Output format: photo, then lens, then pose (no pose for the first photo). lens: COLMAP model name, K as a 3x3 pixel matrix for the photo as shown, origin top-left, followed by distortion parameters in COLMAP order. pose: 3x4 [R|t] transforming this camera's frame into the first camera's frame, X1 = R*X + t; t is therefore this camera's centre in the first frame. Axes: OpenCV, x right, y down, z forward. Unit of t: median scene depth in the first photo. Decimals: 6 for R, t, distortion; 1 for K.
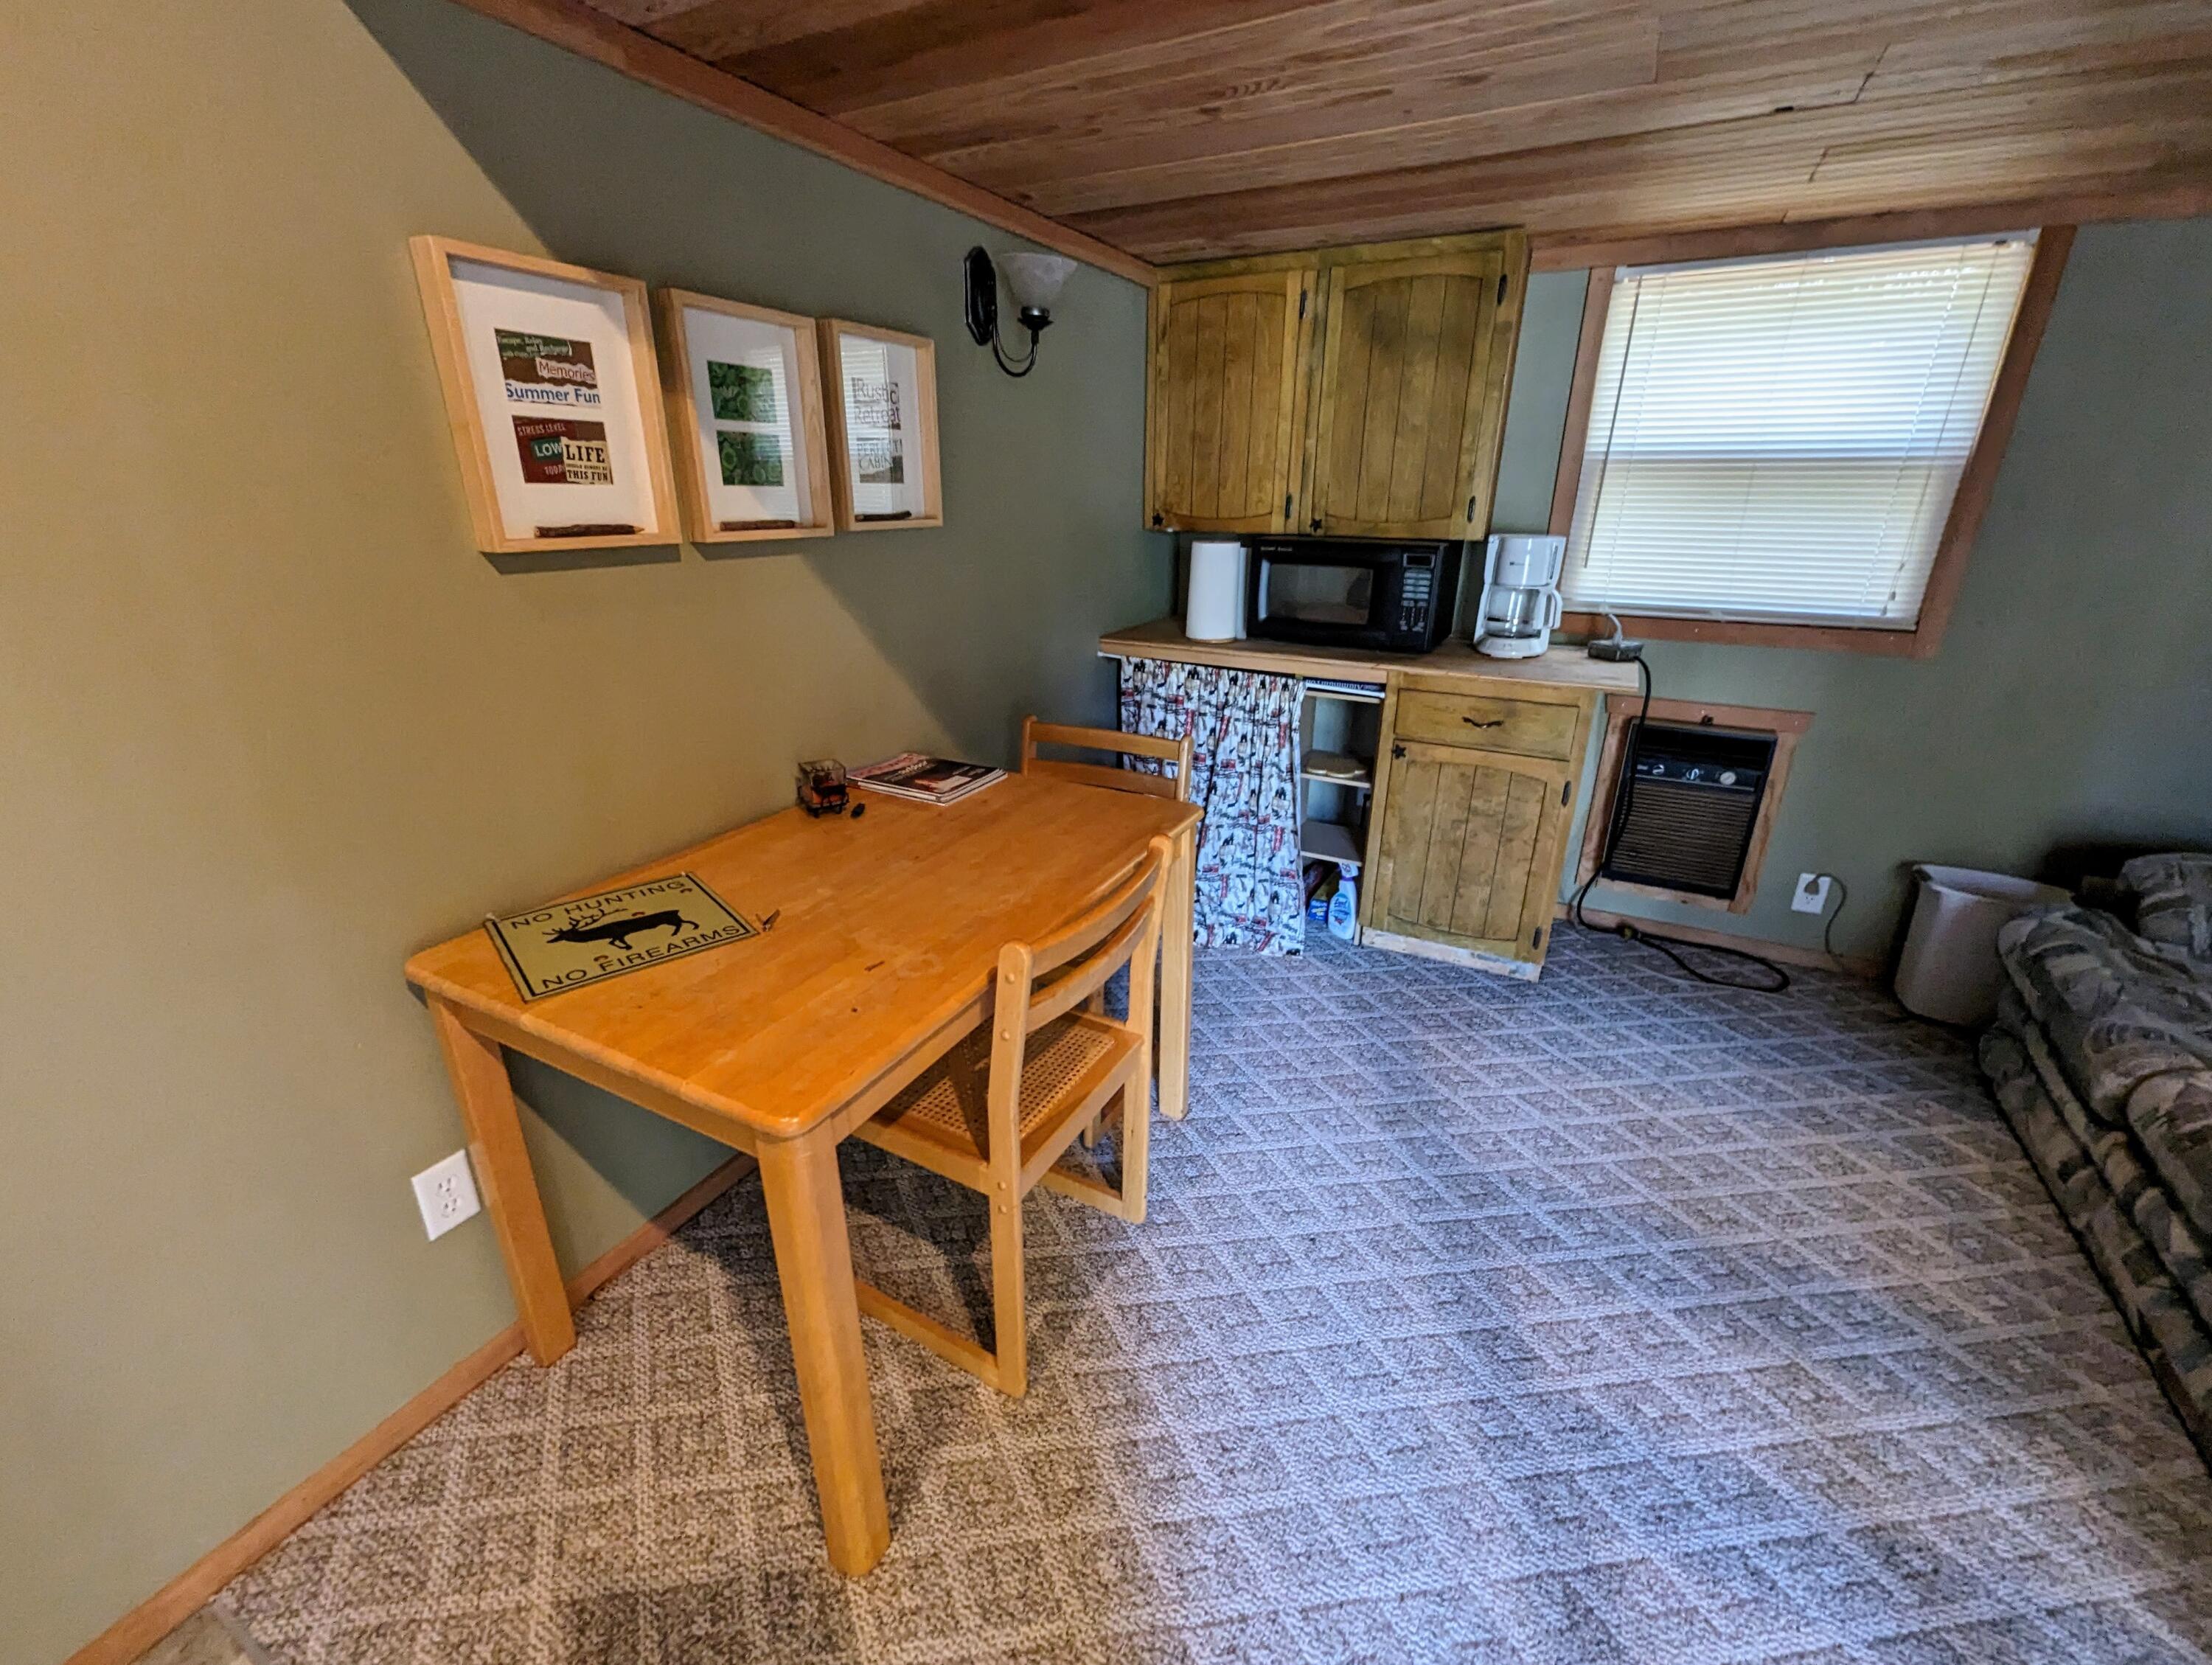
lens RADIAL K [[916.2, 0, 1106.0], [0, 916.2, 832.5], [0, 0, 1]] dist [0.010642, -0.000124]
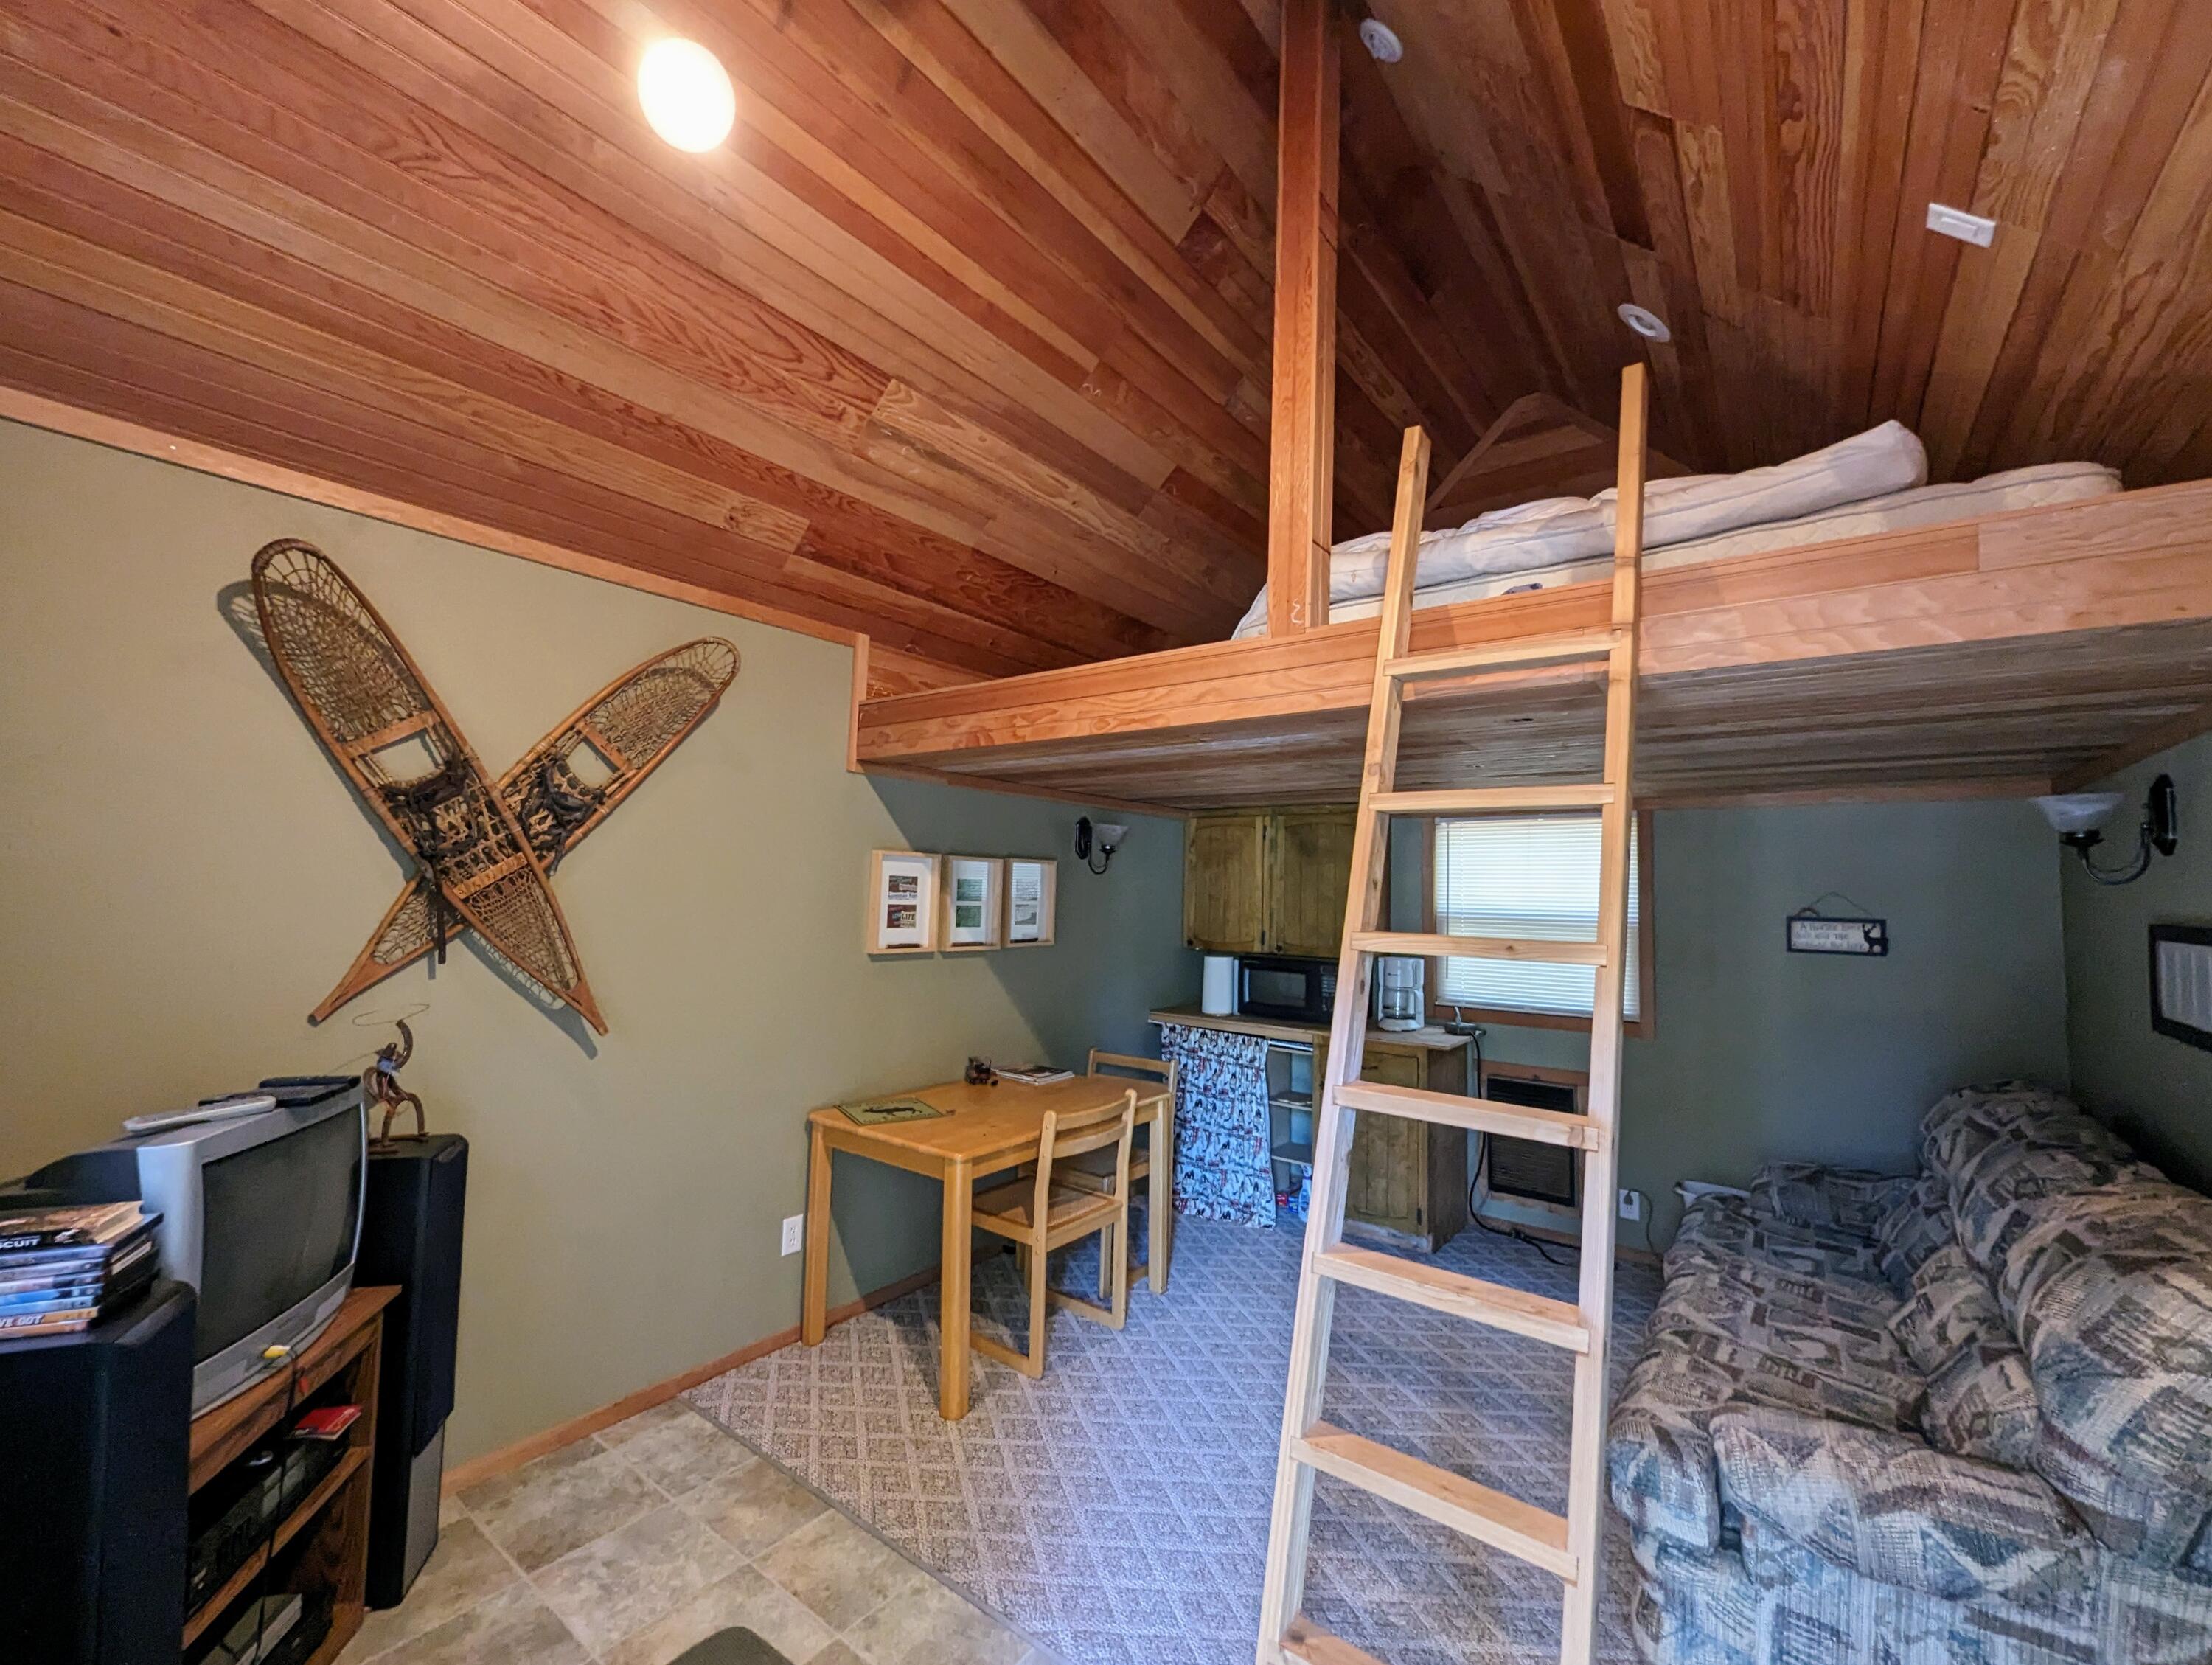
lens RADIAL K [[889.3, 0, 1106.0], [0, 889.3, 832.5], [0, 0, 1]] dist [-0.011501, 0.000020]
pose [[0.987344, 0.006179, -0.158471, 0.202114], [-0.072900, 0.905098, -0.418908, 0.206150], [0.140843, 0.425158, 0.894094, -0.686474]]
